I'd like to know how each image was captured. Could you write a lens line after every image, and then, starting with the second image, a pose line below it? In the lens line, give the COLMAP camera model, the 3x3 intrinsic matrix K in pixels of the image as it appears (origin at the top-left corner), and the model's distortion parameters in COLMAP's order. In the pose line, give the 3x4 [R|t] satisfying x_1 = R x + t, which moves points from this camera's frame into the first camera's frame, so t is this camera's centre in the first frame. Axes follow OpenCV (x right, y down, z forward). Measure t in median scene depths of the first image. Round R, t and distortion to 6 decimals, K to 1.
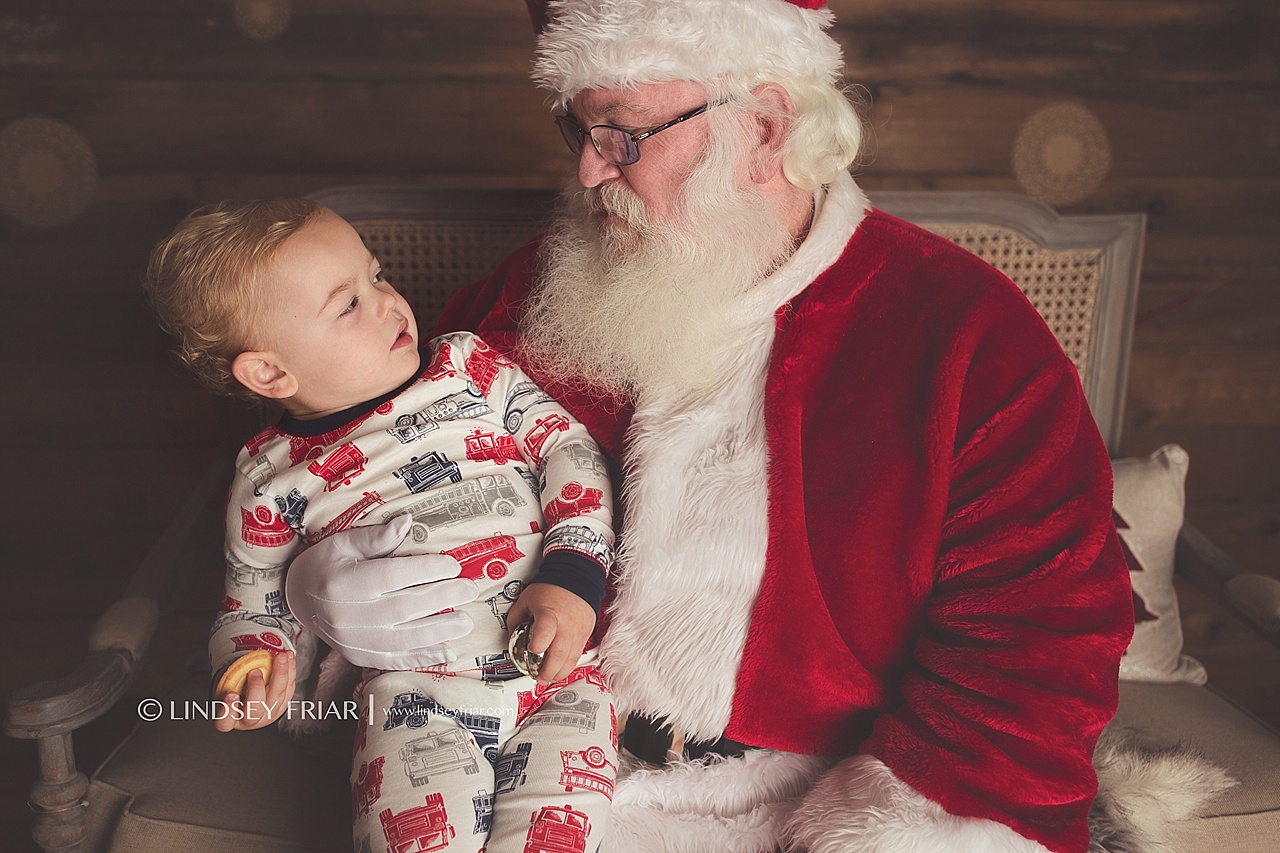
lens RADIAL K [[1245.3, 0, 640.0], [0, 1245.3, 426.5], [0, 0, 1]] dist [-0.002976, -0.026003]
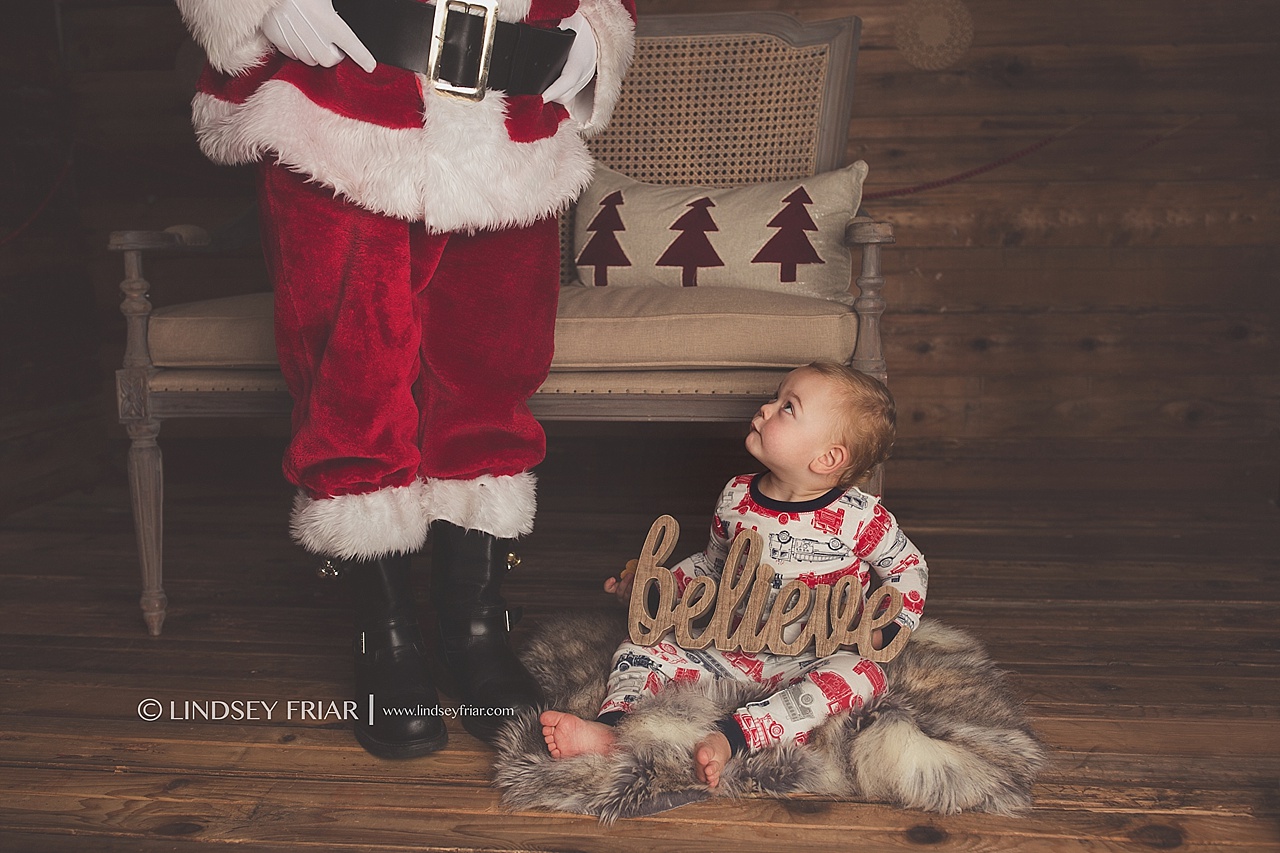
lens RADIAL K [[1245.3, 0, 640.0], [0, 1245.3, 426.5], [0, 0, 1]] dist [-0.002976, -0.026003]
pose [[0.978664, 0.015496, -0.204884, 0.459737], [-0.023405, 0.999069, -0.036235, 0.370057], [0.204132, 0.040257, 0.978115, -0.473003]]
